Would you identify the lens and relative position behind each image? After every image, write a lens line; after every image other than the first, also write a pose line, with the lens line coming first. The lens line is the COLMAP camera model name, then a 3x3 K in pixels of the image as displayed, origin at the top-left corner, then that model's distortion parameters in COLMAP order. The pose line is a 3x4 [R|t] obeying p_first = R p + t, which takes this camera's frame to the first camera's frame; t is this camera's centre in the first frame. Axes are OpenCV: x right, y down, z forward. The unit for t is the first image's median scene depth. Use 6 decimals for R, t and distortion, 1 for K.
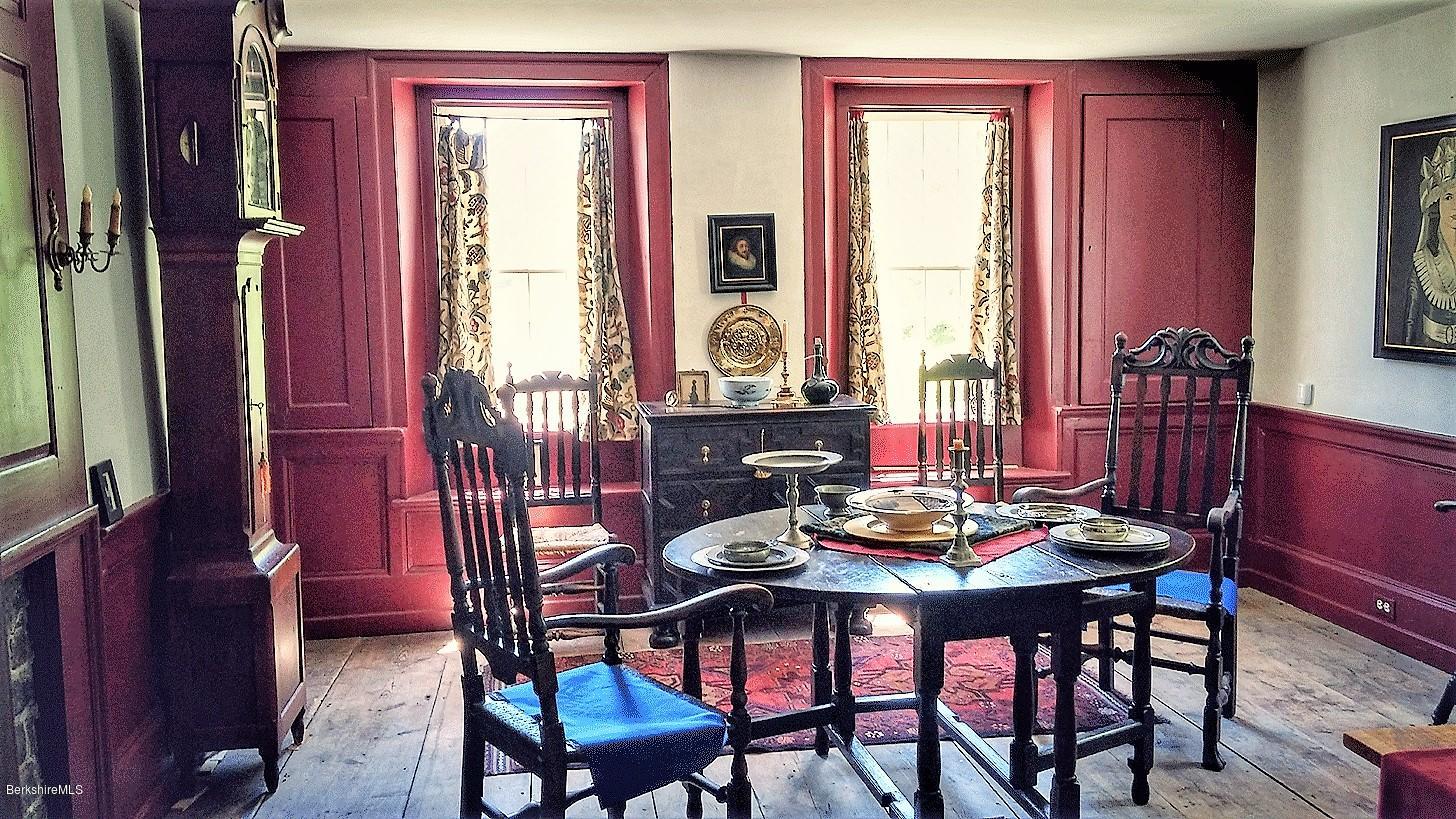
lens RADIAL K [[1249.5, 0, 724.1], [0, 1249.5, 417.8], [0, 0, 1]] dist [0.051780, -0.077088]
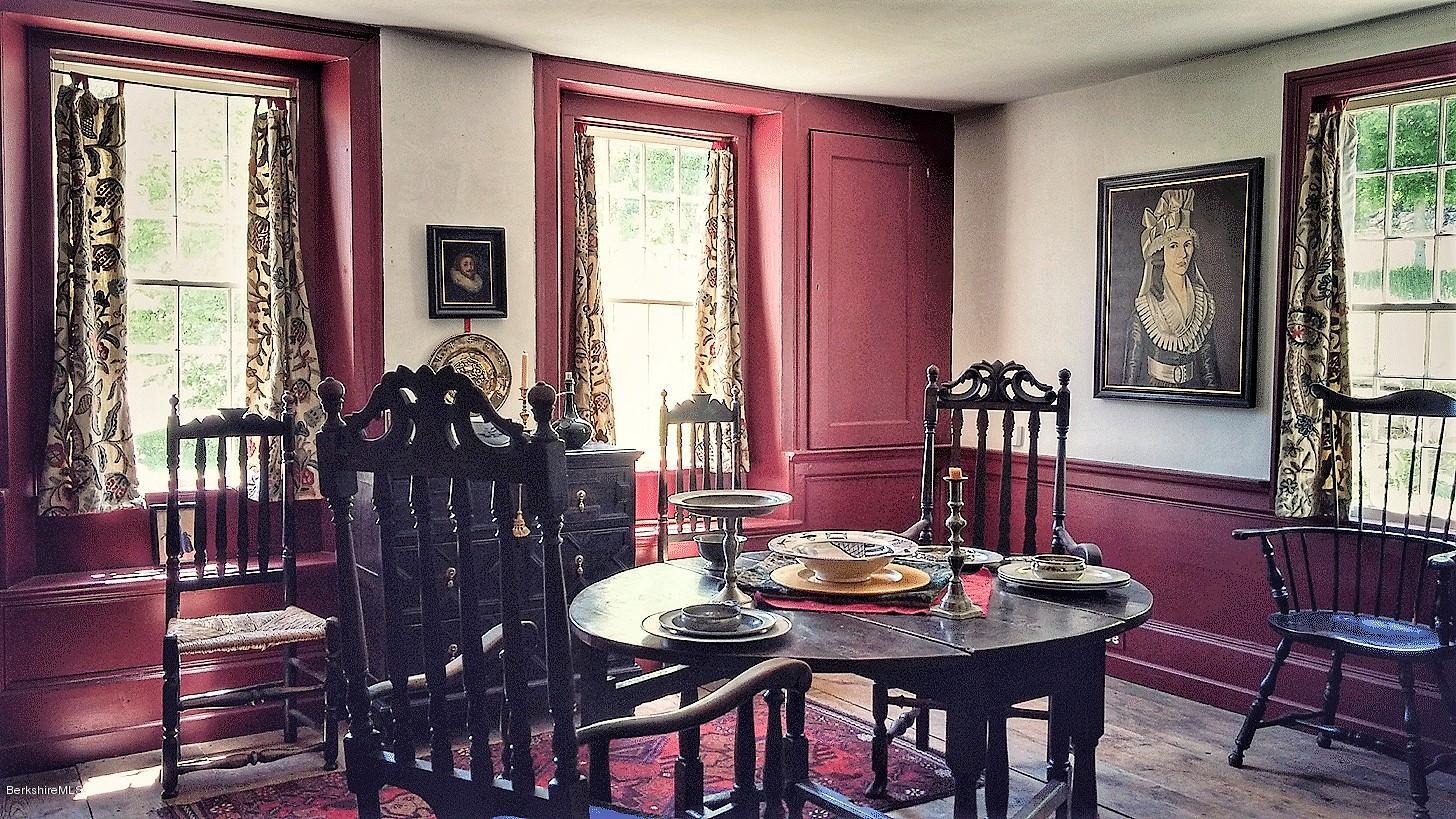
lens RADIAL K [[1249.5, 0, 741.6], [0, 1249.5, 399.7], [0, 0, 1]] dist [0.051780, -0.077088]
pose [[0.911035, 0.006103, 0.412284, -0.161743], [0.022850, 0.997607, -0.065261, 0.013232], [-0.411695, 0.068876, 0.908715, 0.159299]]
